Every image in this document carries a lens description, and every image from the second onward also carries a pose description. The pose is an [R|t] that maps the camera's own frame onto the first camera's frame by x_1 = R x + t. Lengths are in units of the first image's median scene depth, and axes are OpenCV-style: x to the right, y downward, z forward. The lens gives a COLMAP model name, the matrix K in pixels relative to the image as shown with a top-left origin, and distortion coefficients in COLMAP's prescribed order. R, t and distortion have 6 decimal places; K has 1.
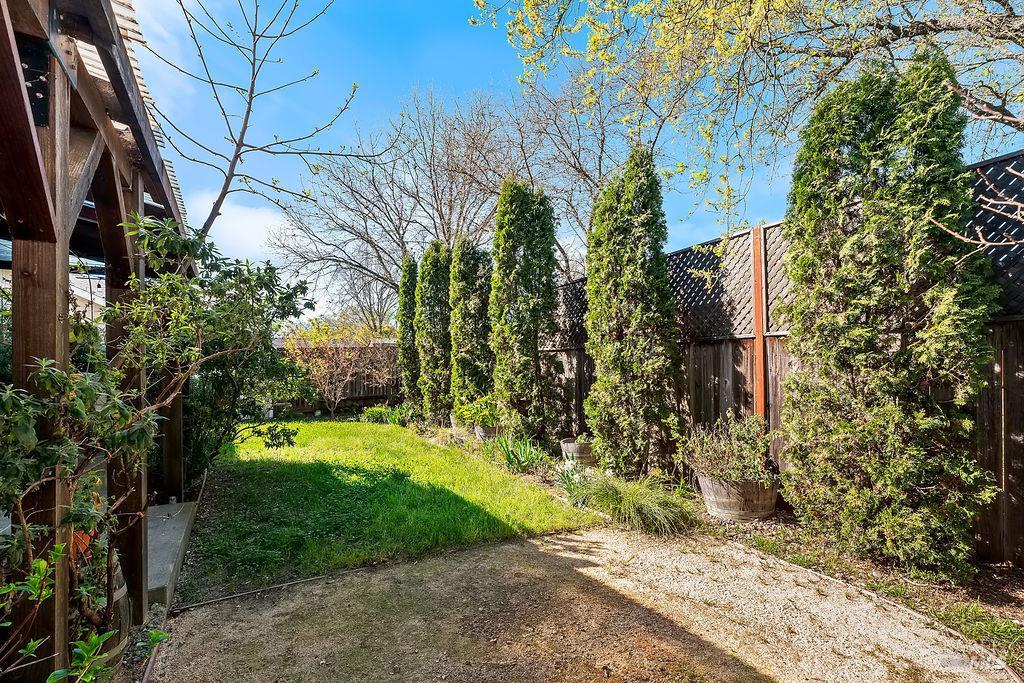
lens RADIAL K [[459.8, 0, 514.2], [0, 459.8, 360.4], [0, 0, 1]] dist [-0.004514, 0.002639]
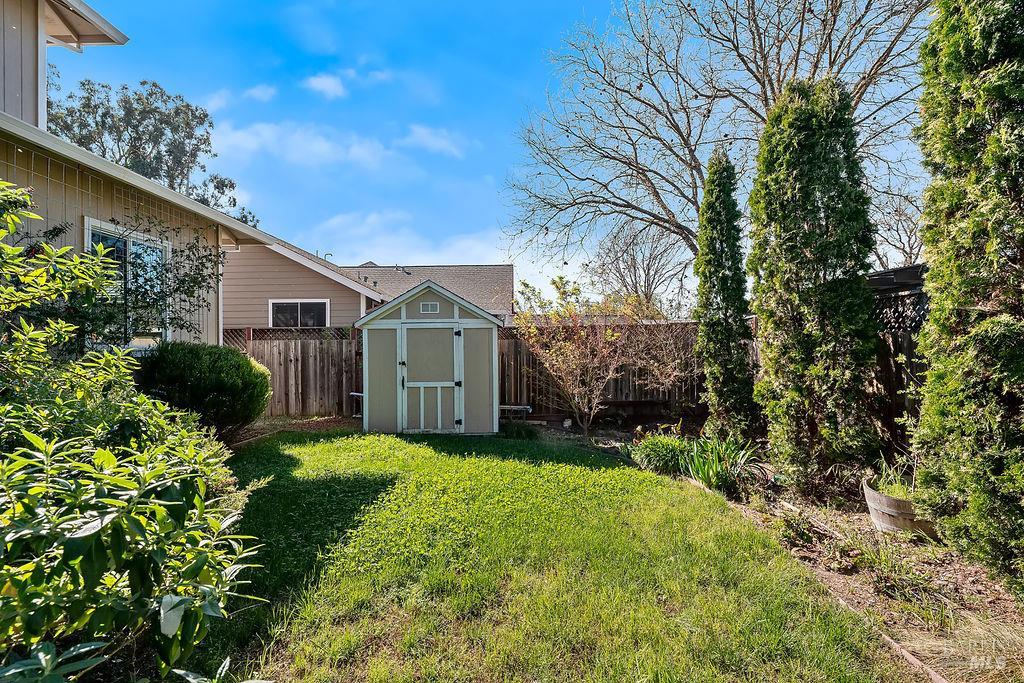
lens RADIAL K [[459.8, 0, 512.1], [0, 459.8, 346.4], [0, 0, 1]] dist [-0.004514, 0.002639]
pose [[0.849139, 0.001783, -0.528166, -0.155207], [-0.001068, 0.999998, 0.001659, 0.000950], [0.528168, -0.000844, 0.849140, 0.427462]]
